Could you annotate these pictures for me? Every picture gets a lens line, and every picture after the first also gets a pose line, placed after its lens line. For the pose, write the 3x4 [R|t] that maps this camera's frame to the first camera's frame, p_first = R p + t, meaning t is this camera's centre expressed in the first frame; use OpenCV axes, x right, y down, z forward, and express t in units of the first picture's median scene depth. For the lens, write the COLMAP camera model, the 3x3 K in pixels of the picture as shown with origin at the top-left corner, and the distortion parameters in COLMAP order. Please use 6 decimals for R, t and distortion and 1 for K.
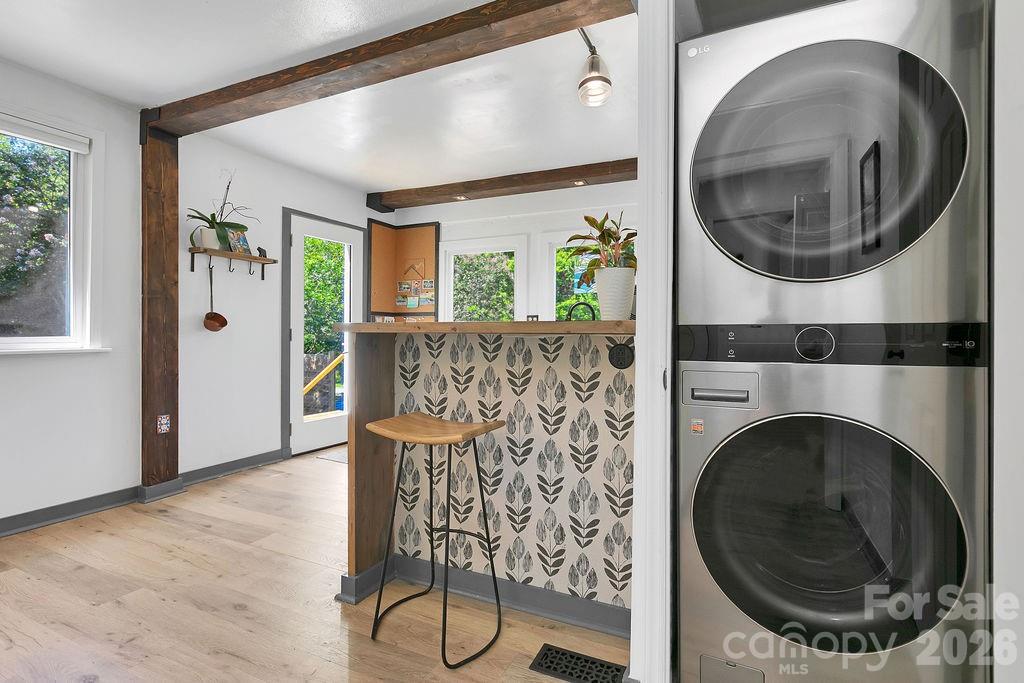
lens RADIAL K [[483.7, 0, 514.9], [0, 483.7, 335.7], [0, 0, 1]] dist [0.000303, 0.000053]
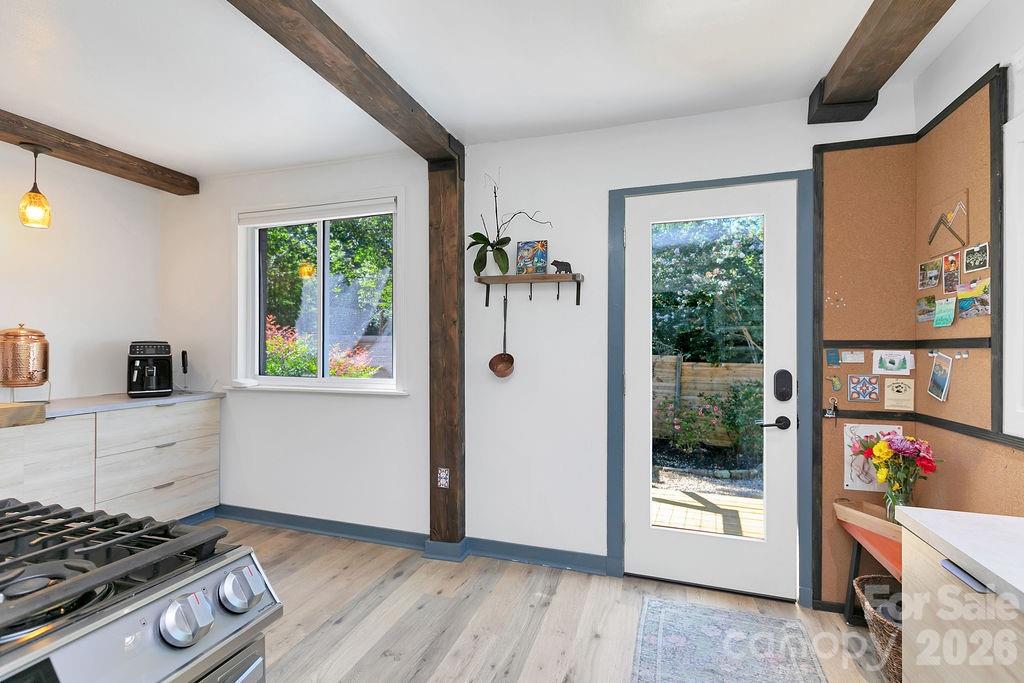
lens RADIAL K [[462.0, 0, 515.7], [0, 462.0, 348.2], [0, 0, 1]] dist [0.000732, 0.000138]
pose [[0.154205, -0.008694, -0.988001, 0.145235], [-0.011081, 0.999883, -0.010528, -0.049778], [0.987977, 0.012571, 0.154091, 0.903938]]
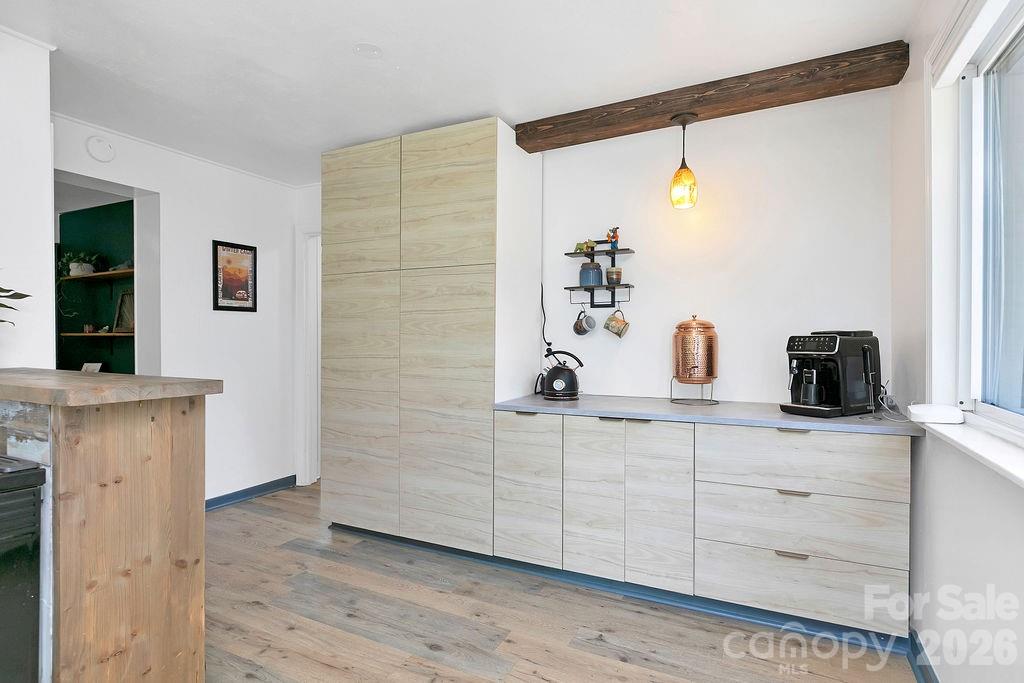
lens RADIAL K [[534.7, 0, 512.0], [0, 534.7, 341.5], [0, 0, 1]] dist [0.024942, 0.000026]
pose [[-0.999955, -0.007710, -0.005579, -0.474739], [-0.007774, 0.999904, 0.011453, -0.056332], [0.005490, 0.011495, -0.999919, 1.037344]]
